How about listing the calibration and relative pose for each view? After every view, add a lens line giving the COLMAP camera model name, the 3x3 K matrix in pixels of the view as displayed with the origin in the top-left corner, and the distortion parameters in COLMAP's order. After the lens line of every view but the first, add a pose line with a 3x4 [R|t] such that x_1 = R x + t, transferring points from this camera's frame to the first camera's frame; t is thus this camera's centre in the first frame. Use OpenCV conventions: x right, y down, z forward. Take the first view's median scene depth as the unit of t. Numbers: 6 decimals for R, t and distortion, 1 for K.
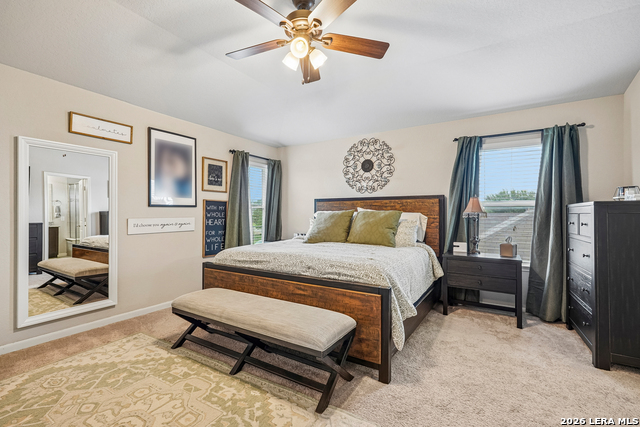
lens RADIAL K [[282.7, 0, 317.0], [0, 282.7, 213.2], [0, 0, 1]] dist [-0.002156, 0.000764]
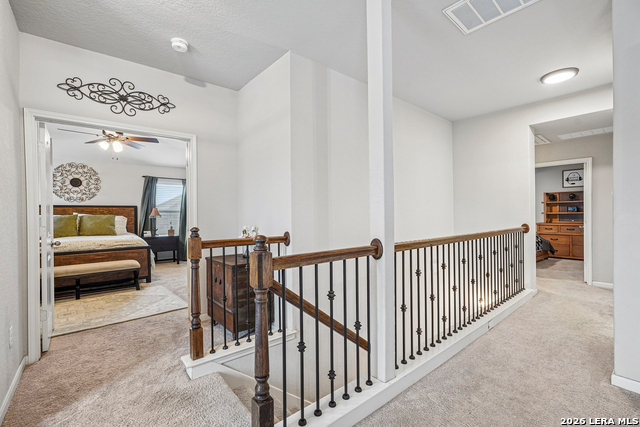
lens RADIAL K [[282.7, 0, 317.0], [0, 282.7, 213.2], [0, 0, 1]] dist [-0.002156, 0.000764]
pose [[0.319672, -0.005722, 0.947511, -0.933342], [0.007921, 0.999963, 0.003367, -0.014212], [-0.947495, 0.006429, 0.319705, -0.698590]]
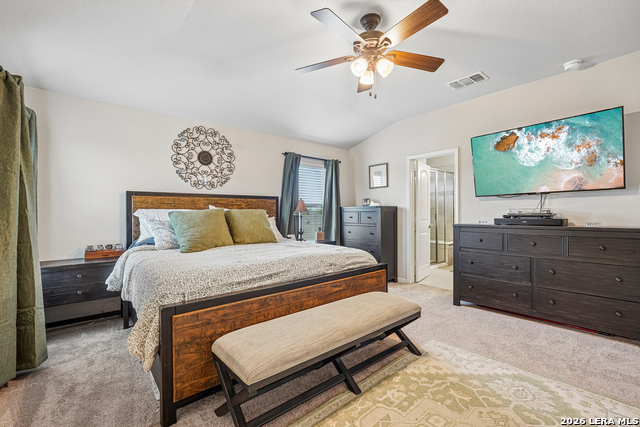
lens RADIAL K [[282.7, 0, 317.0], [0, 282.7, 213.2], [0, 0, 1]] dist [-0.002156, 0.000764]
pose [[0.308588, -0.006871, 0.951171, -0.676068], [0.003562, 0.999975, 0.006068, -0.000444], [-0.951189, 0.001515, 0.308605, 0.486826]]
